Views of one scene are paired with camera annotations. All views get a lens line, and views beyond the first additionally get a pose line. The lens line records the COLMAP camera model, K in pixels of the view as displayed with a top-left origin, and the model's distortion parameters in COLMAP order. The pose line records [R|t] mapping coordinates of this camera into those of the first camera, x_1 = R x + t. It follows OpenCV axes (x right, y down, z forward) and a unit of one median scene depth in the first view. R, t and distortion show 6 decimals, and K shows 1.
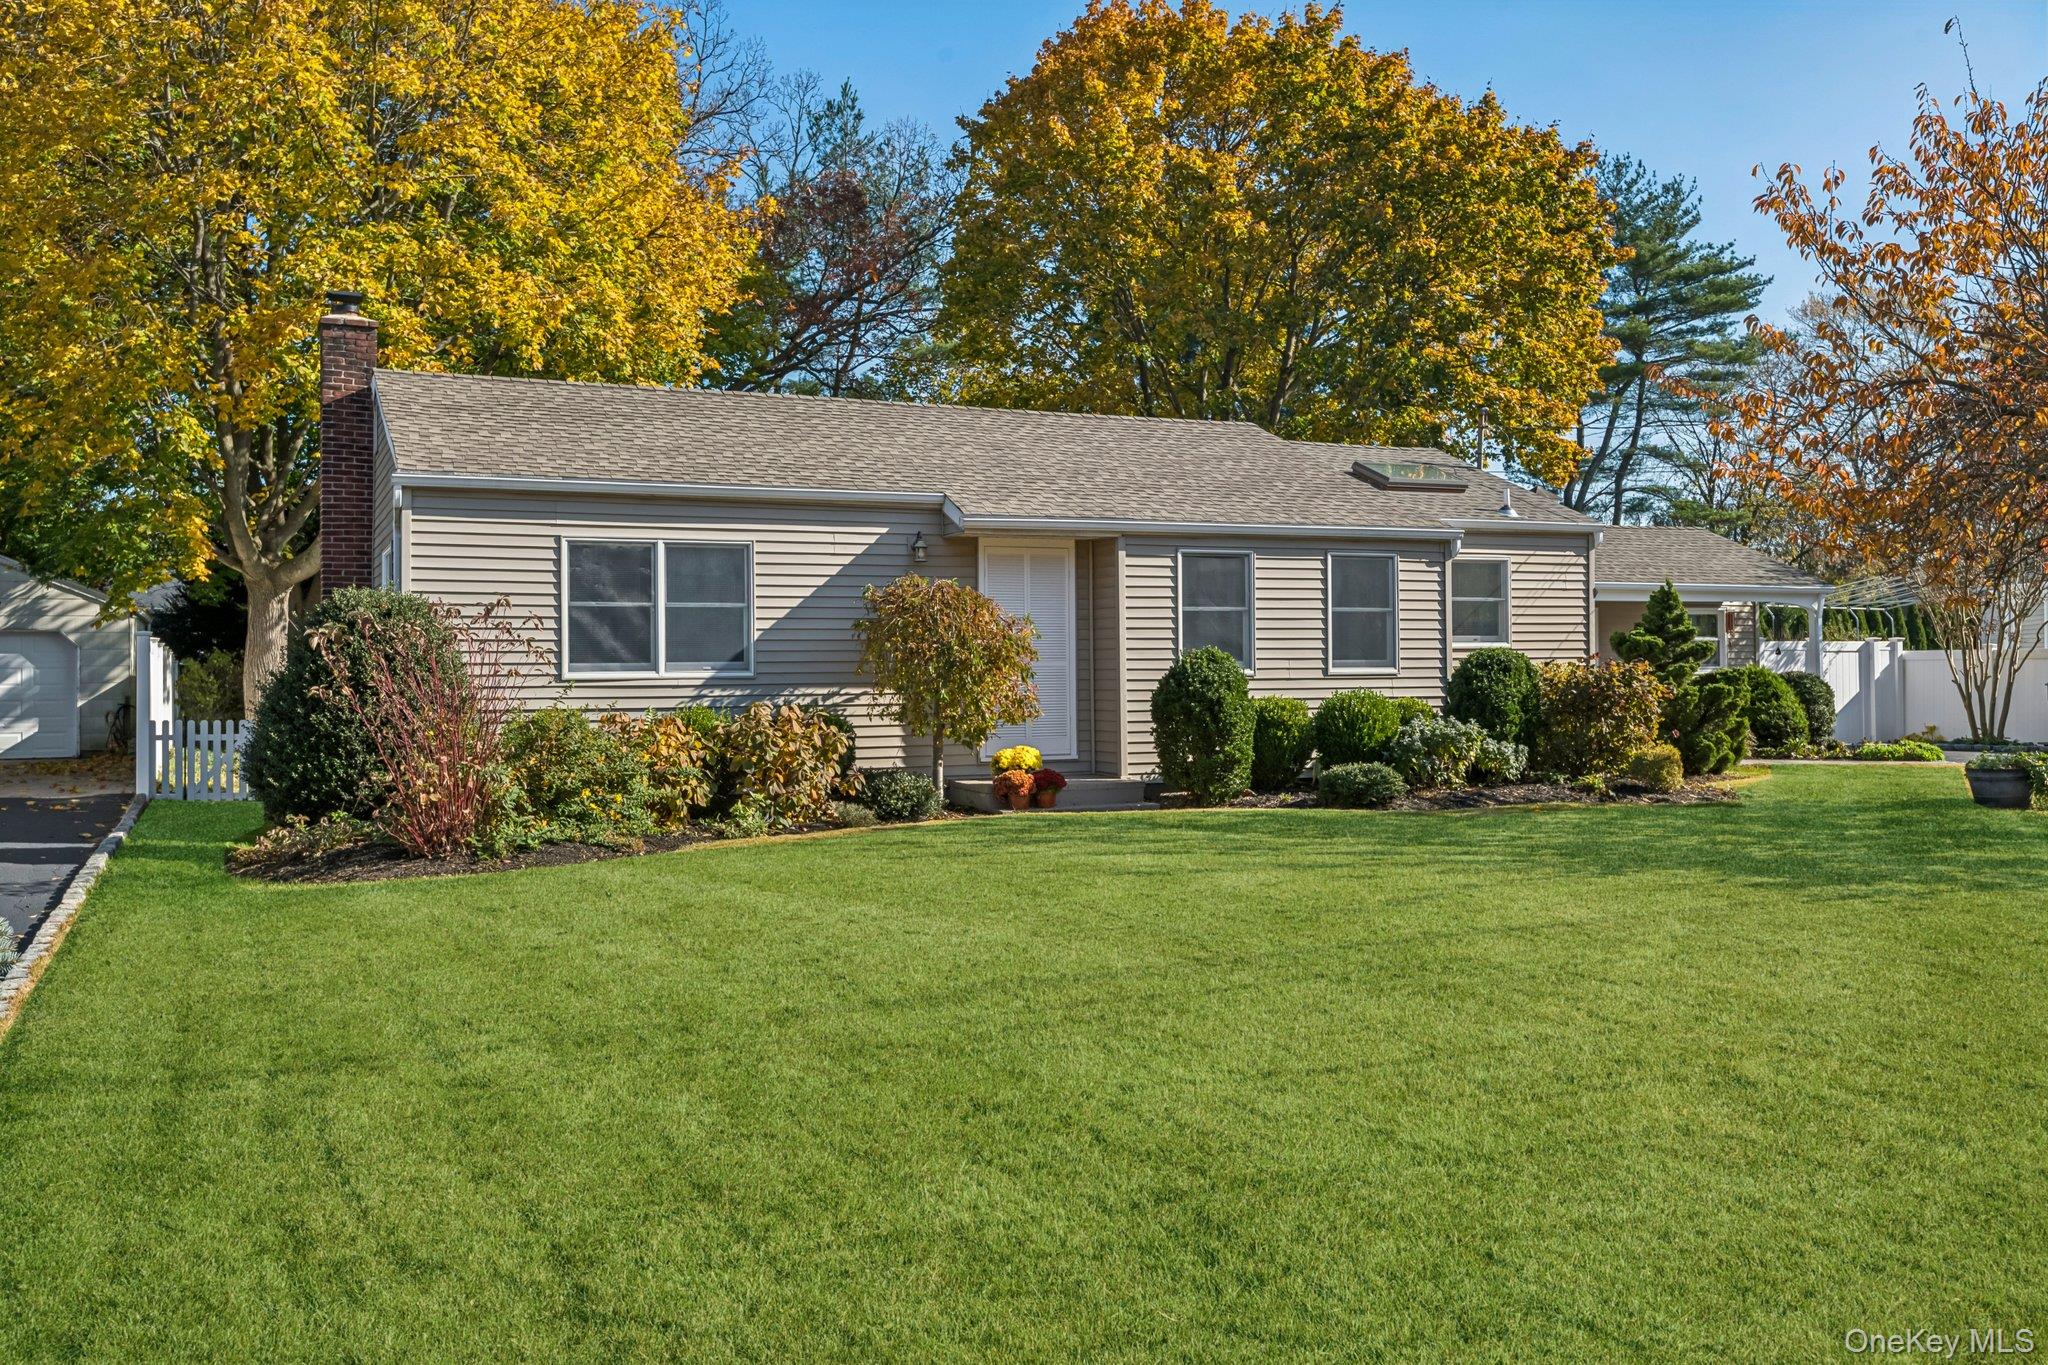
lens RADIAL K [[1778.3, 0, 1024.2], [0, 1778.3, 683.1], [0, 0, 1]] dist [0.013306, 0.002455]
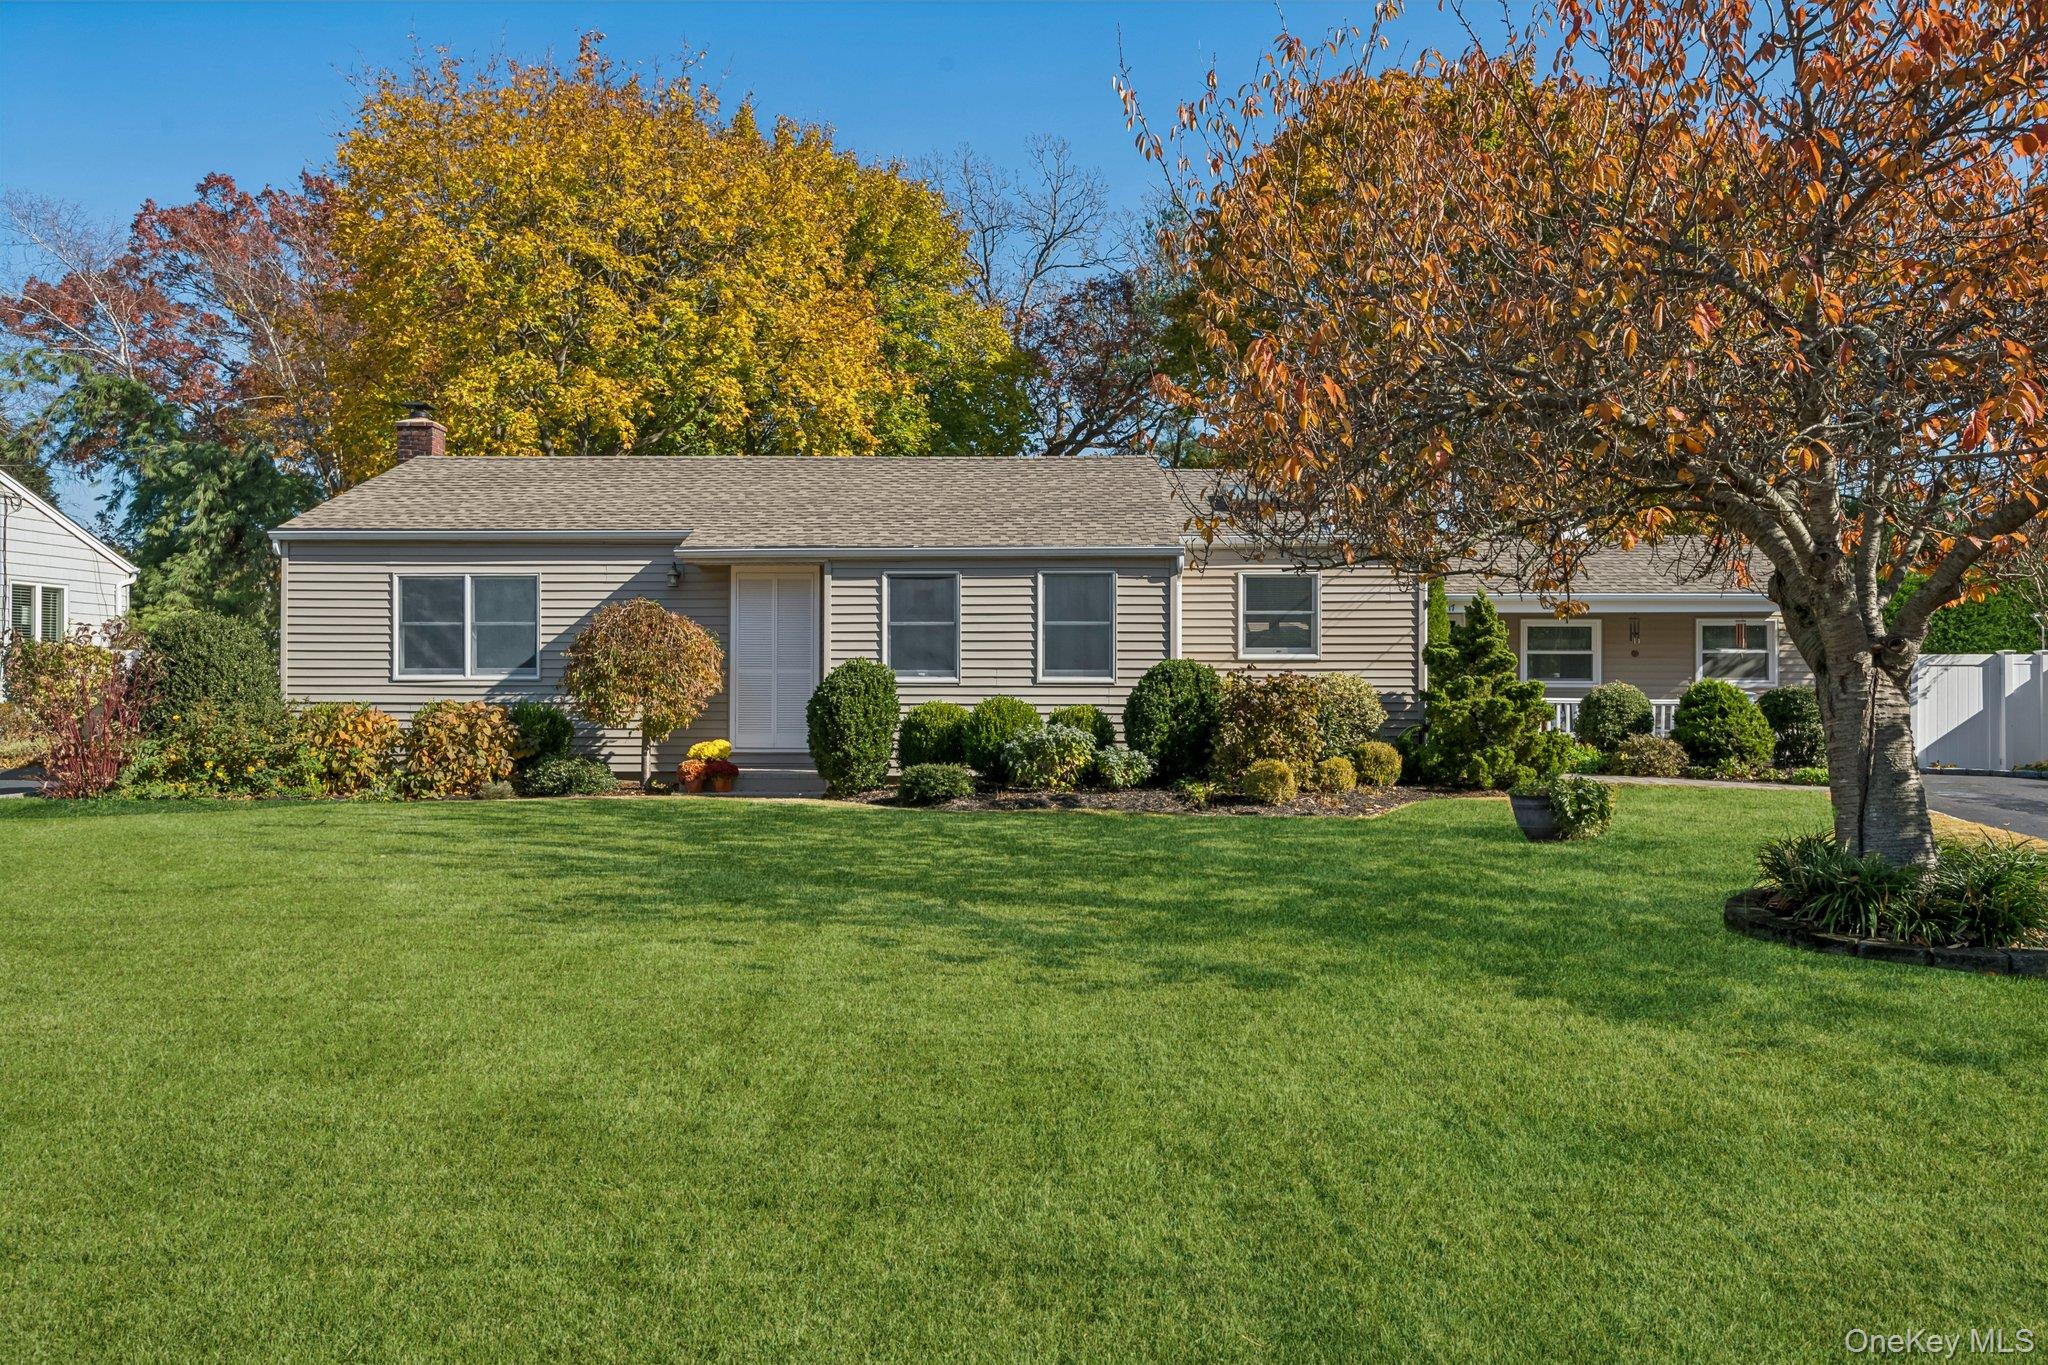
lens RADIAL K [[1407.9, 0, 1024.0], [0, 1407.9, 682.0], [0, 0, 1]] dist [-0.005043, -0.001478]
pose [[0.895929, 0.011377, -0.444052, 0.558356], [-0.012209, 0.999925, 0.000986, -0.006286], [0.444029, 0.004538, 0.896001, 0.226695]]
